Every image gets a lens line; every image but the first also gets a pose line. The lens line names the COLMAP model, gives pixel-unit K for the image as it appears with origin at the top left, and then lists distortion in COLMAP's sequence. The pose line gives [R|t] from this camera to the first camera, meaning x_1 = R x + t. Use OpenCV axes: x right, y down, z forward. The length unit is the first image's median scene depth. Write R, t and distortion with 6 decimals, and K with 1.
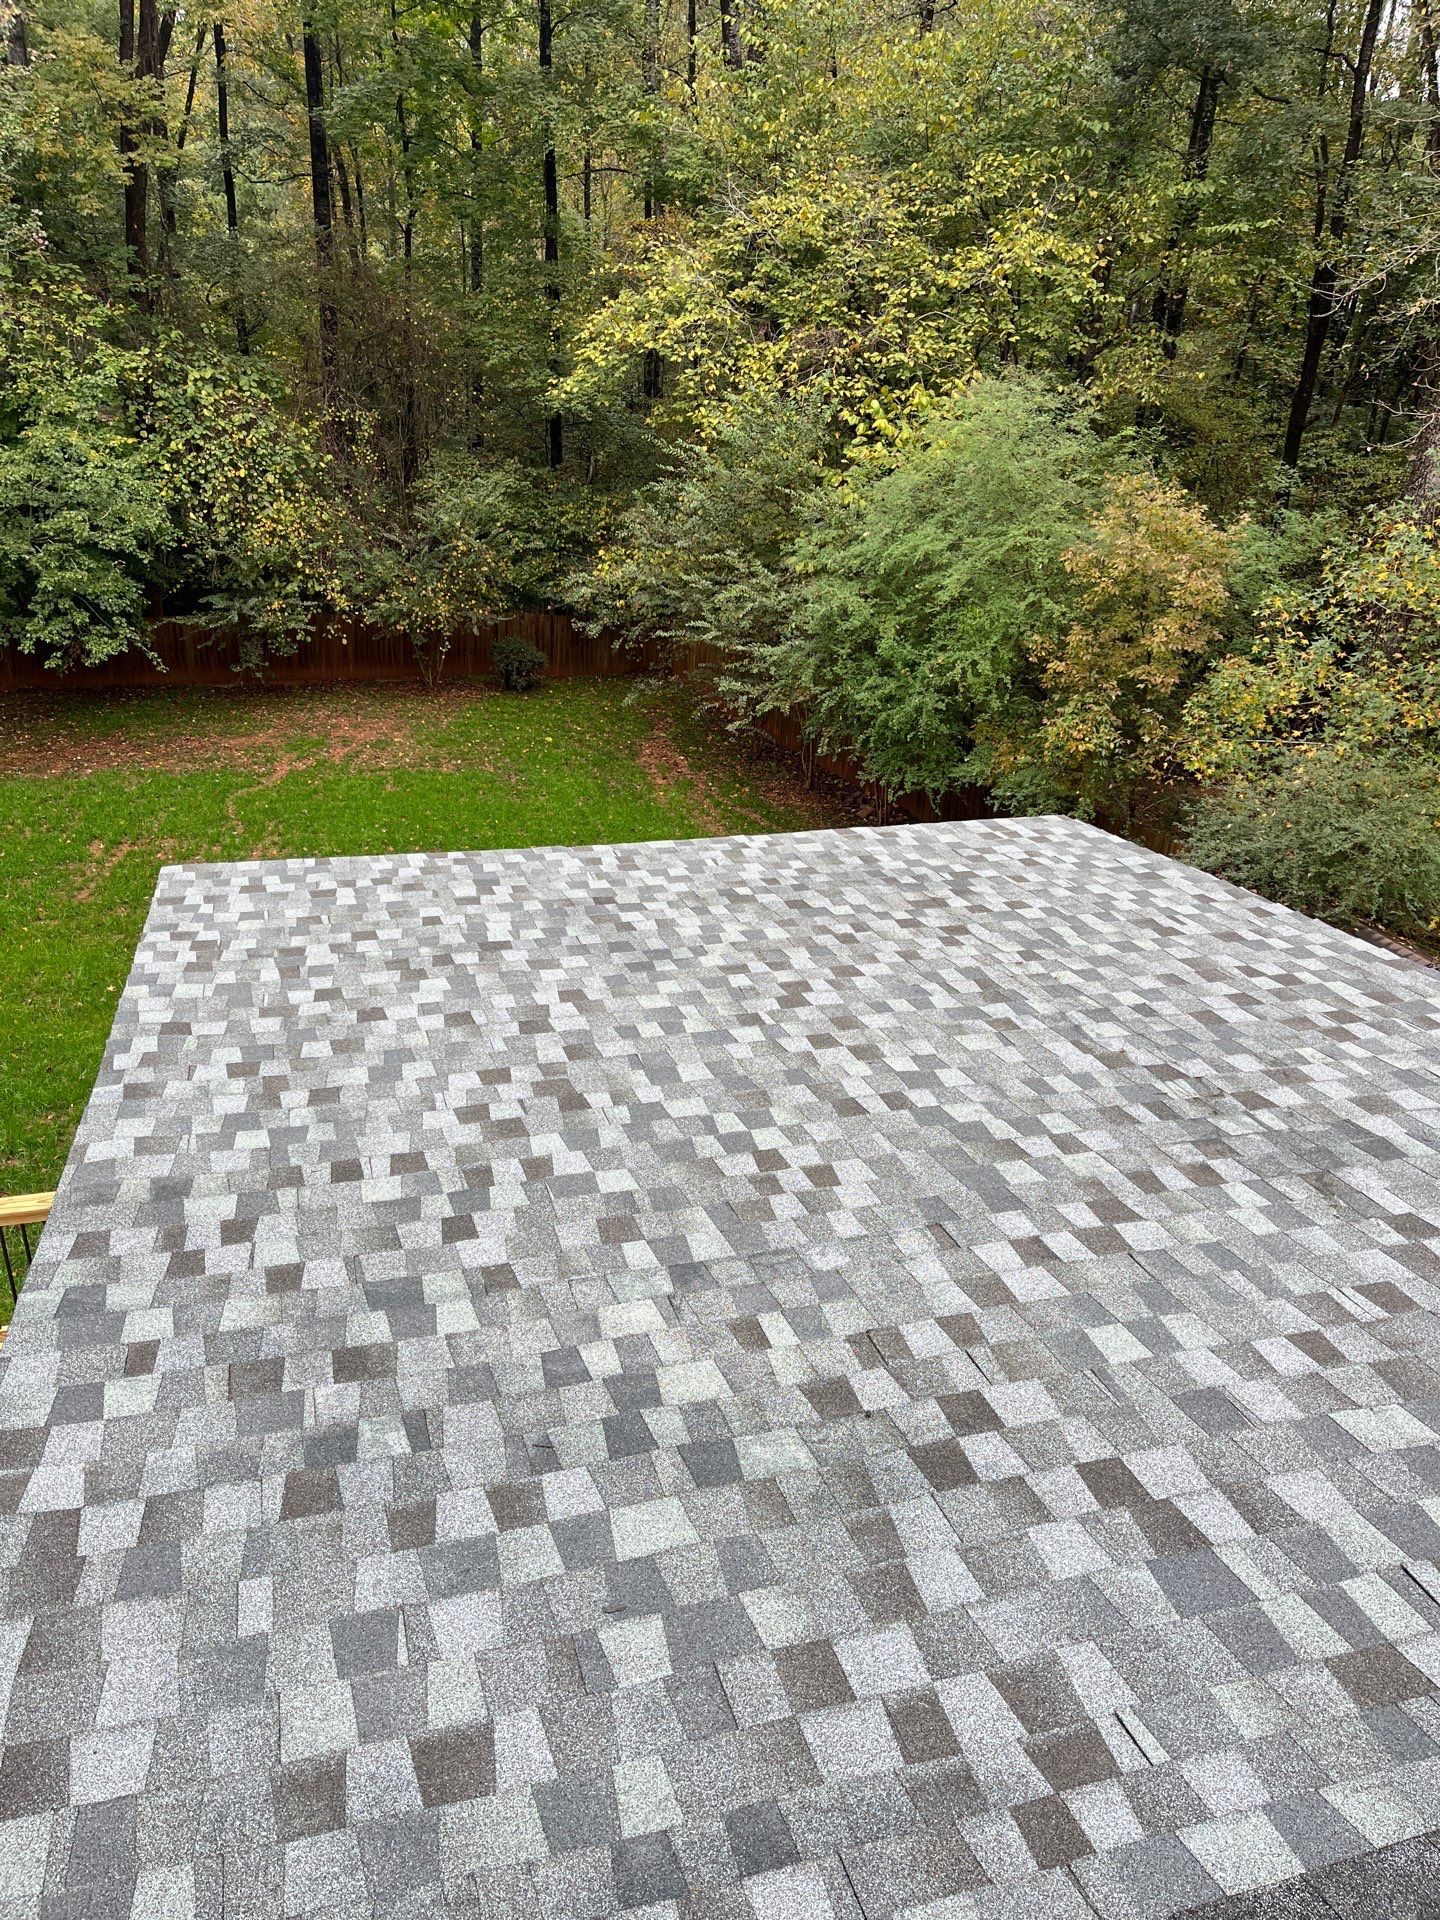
lens RADIAL K [[1471.8, 0, 720.2], [0, 1471.8, 932.6], [0, 0, 1]] dist [0.035332, -0.021081]
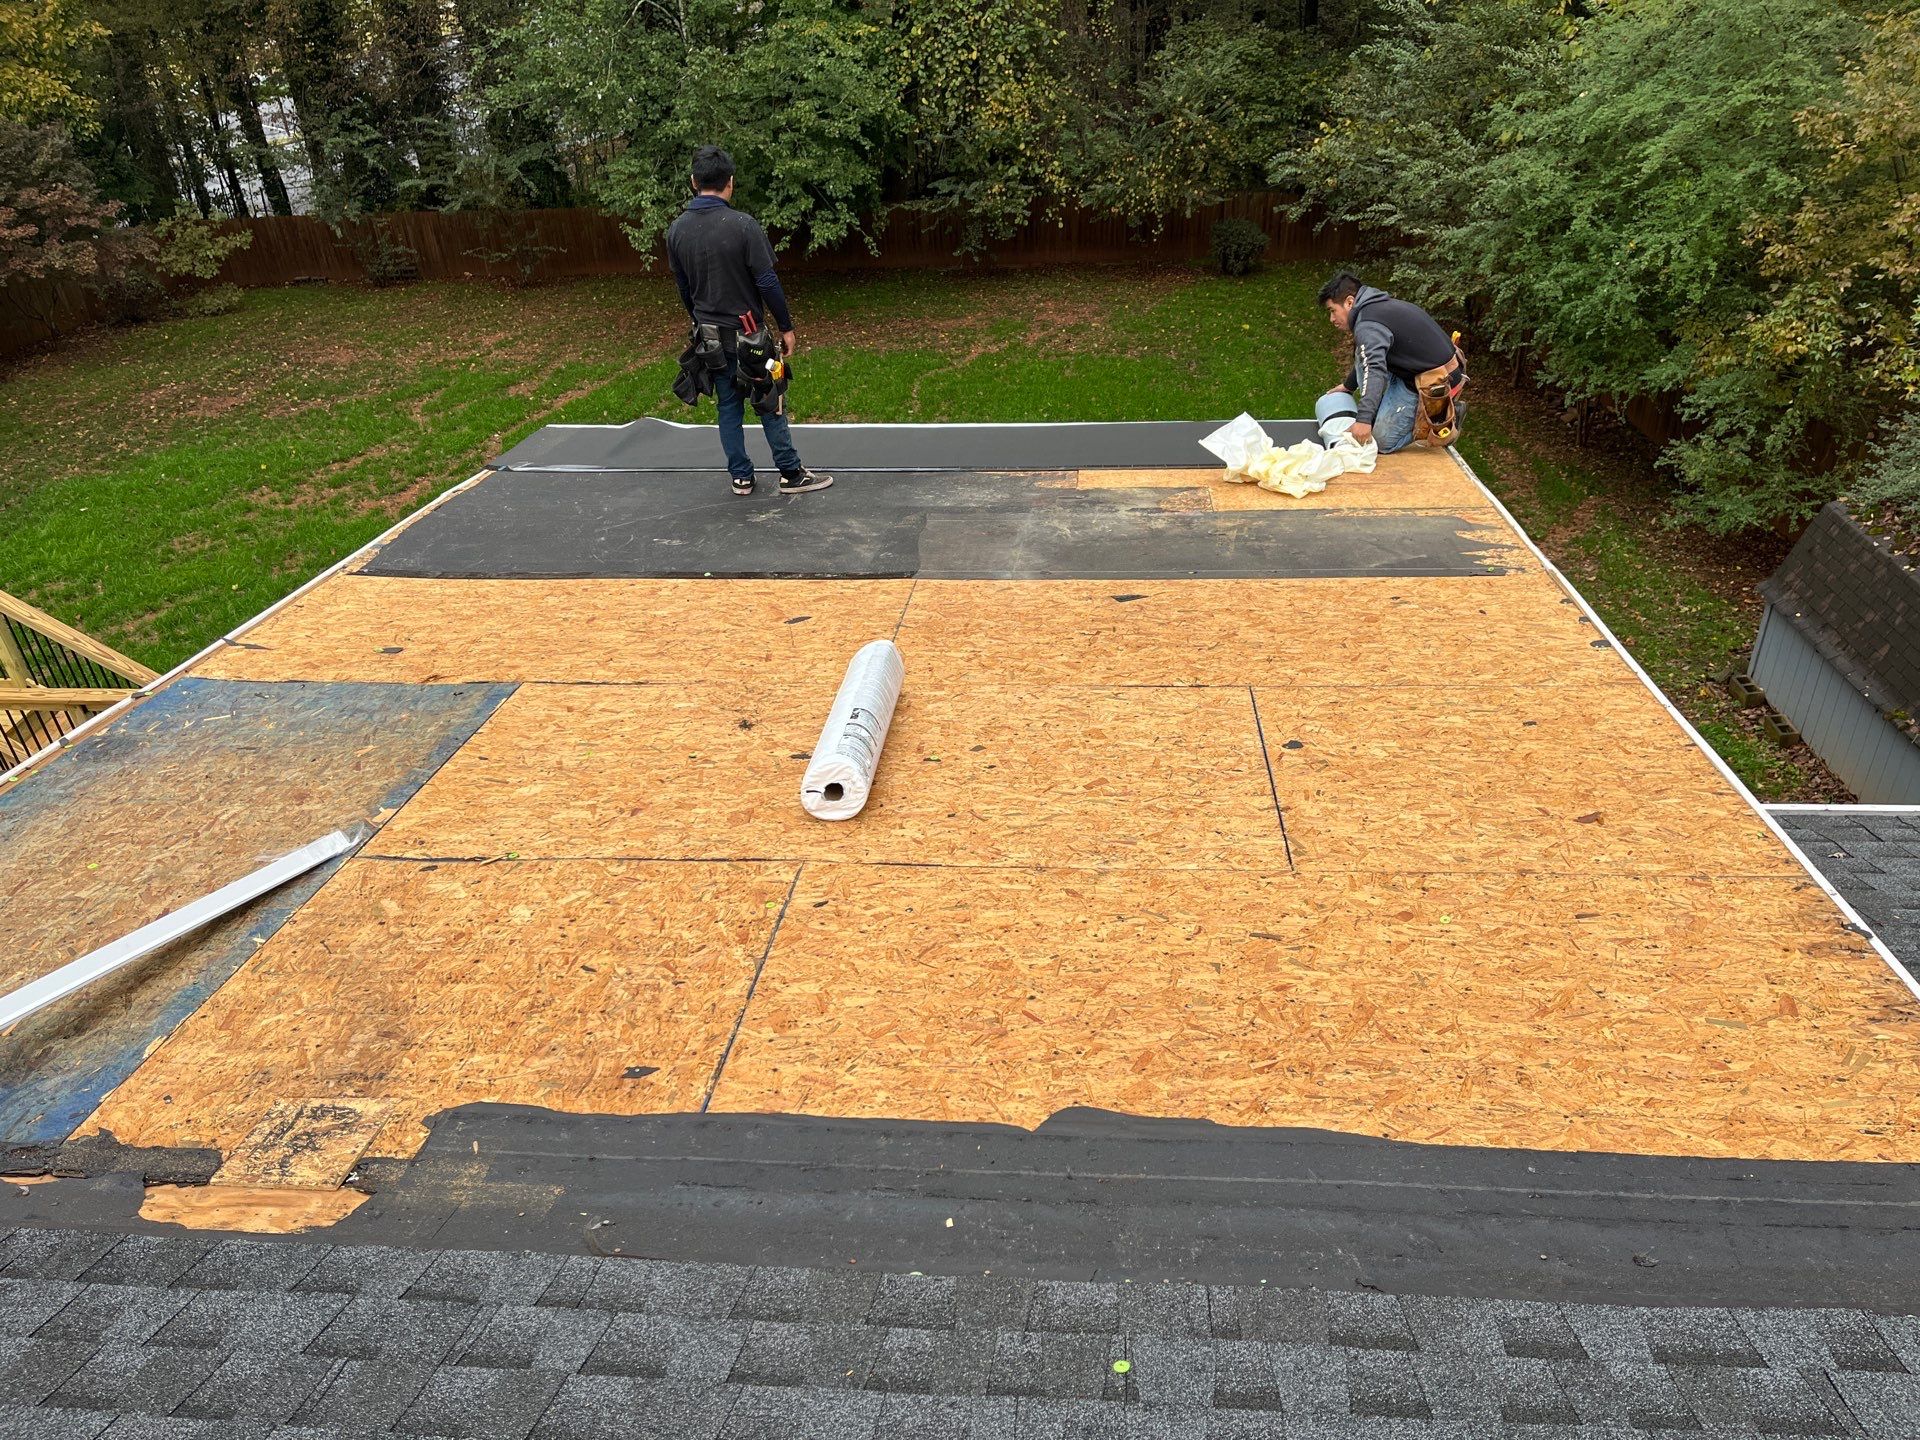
lens RADIAL K [[1471.8, 0, 960.0], [0, 1471.8, 720.0], [0, 0, 1]] dist [0.035332, -0.021081]
pose [[0.922313, 0.121379, -0.366888, 0.114354], [-0.072864, 0.986985, 0.143357, -0.001398], [0.379513, -0.105487, 0.919153, 0.001849]]
